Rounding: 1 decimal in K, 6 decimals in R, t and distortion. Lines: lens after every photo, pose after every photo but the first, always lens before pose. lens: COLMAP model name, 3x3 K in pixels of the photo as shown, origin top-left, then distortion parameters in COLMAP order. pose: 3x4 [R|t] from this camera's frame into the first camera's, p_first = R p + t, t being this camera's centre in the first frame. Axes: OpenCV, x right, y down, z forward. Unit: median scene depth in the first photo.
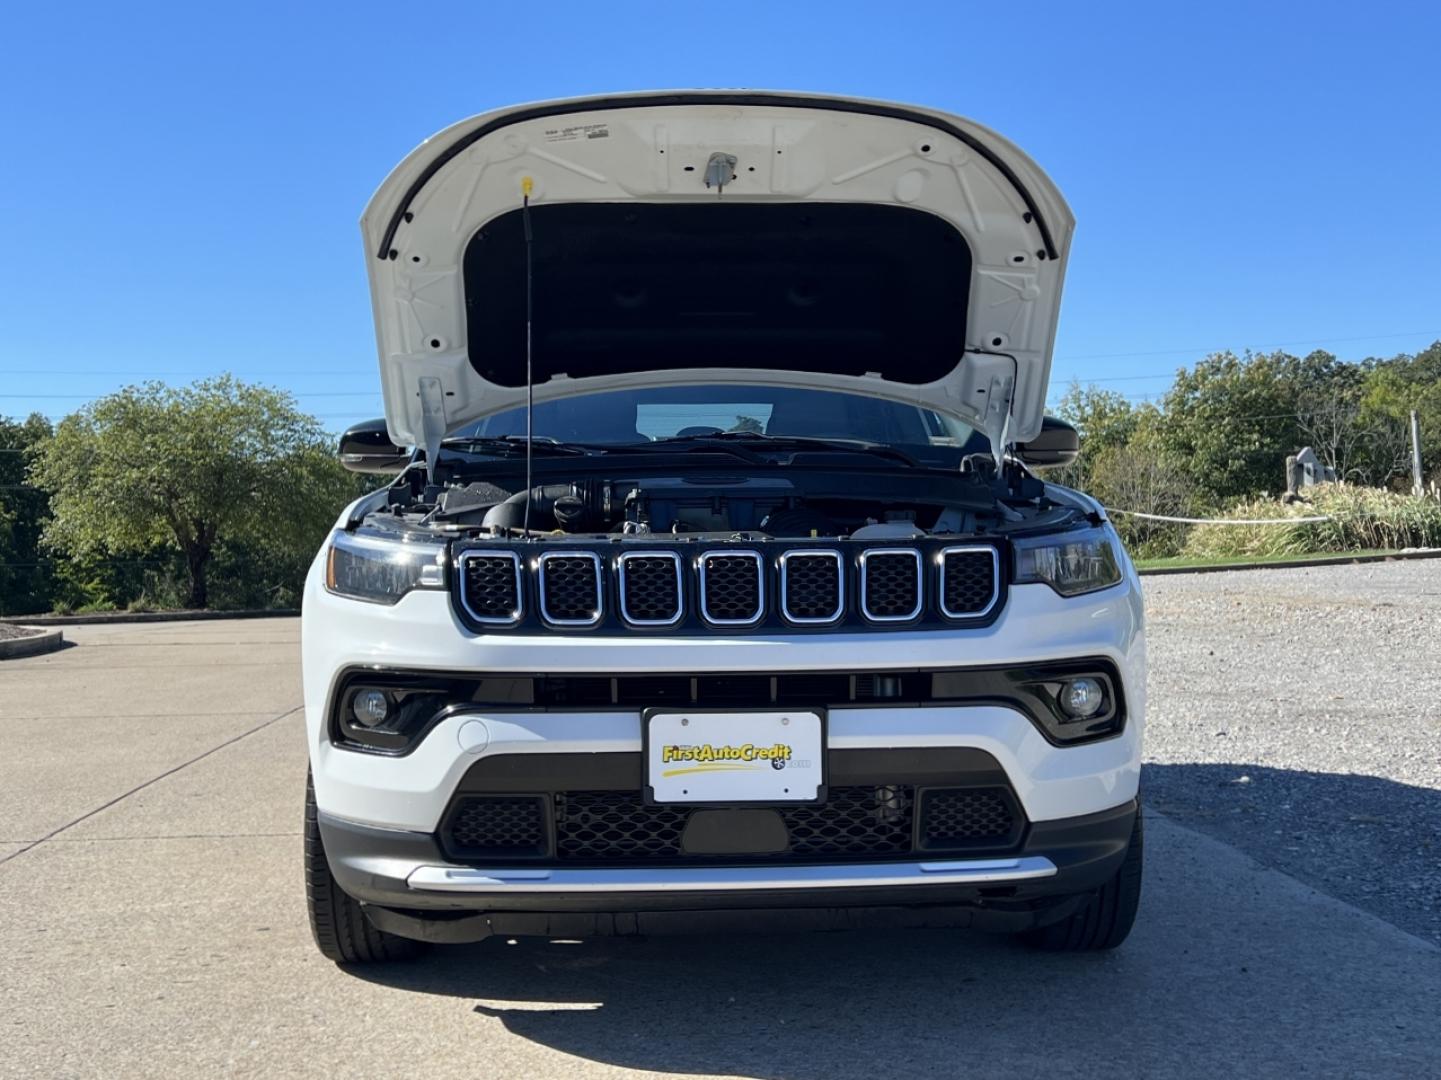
lens RADIAL K [[2004.9, 0, 724.8], [0, 2004.9, 474.9], [0, 0, 1]] dist [0.069759, 0.000000]
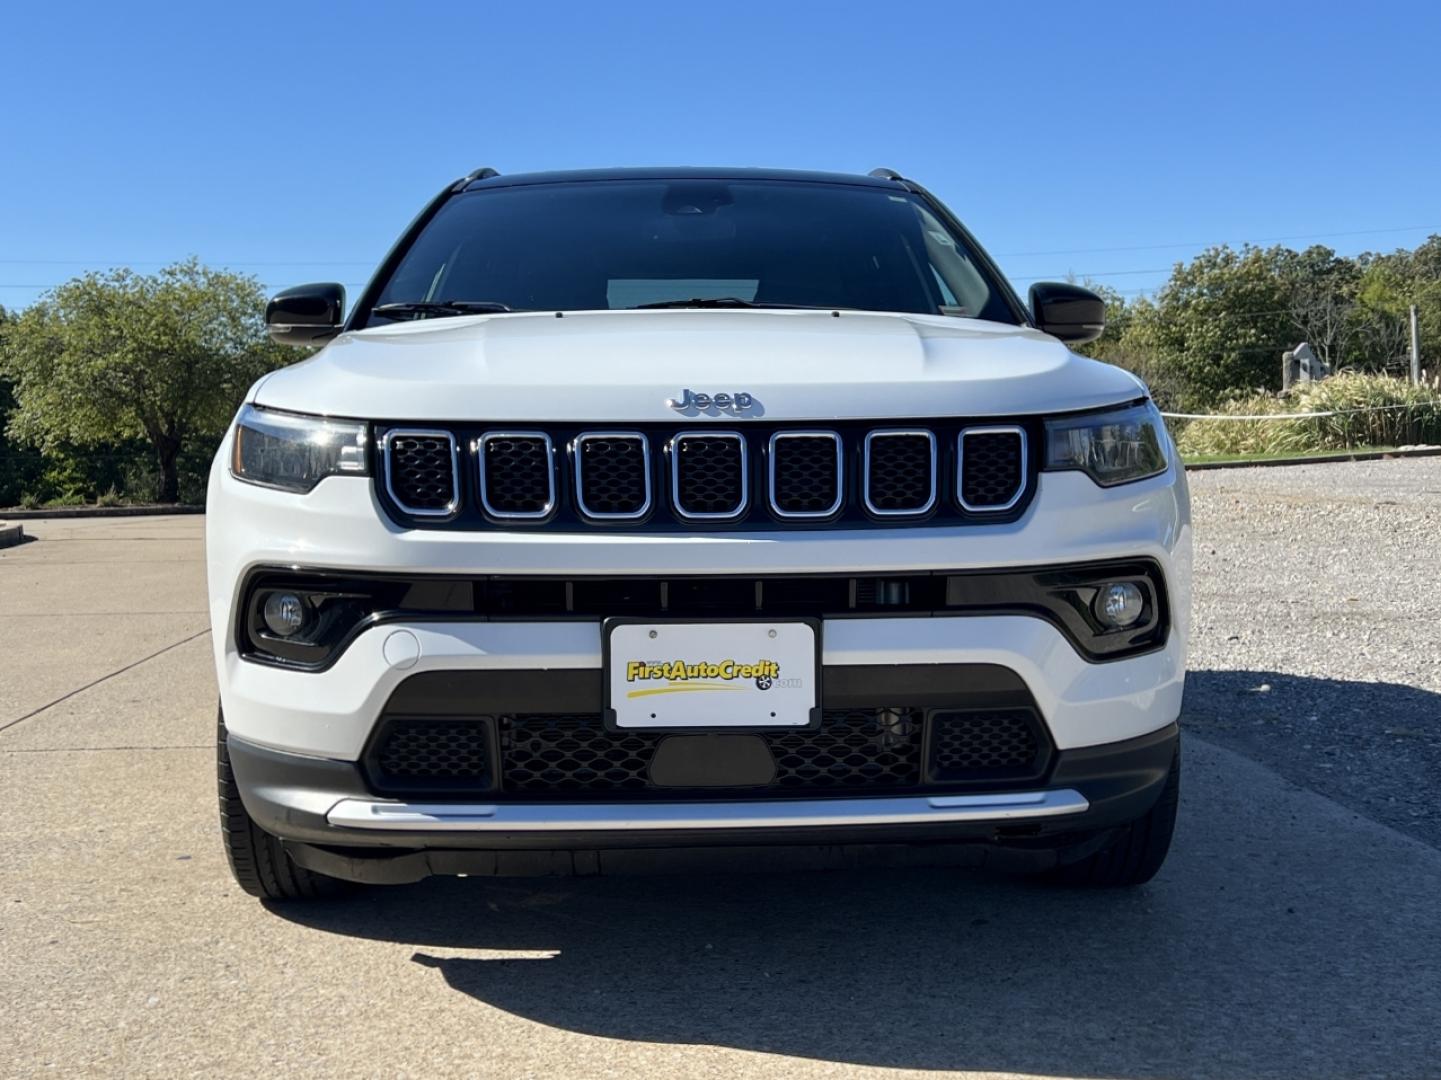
lens RADIAL K [[2004.9, 0, 733.3], [0, 2004.9, 548.5], [0, 0, 1]] dist [0.069759, 0.000000]
pose [[0.999931, 0.003490, 0.011178, 0.003867], [-0.004452, 0.996181, 0.087202, 0.012952], [-0.010831, -0.087245, 0.996128, 0.152427]]
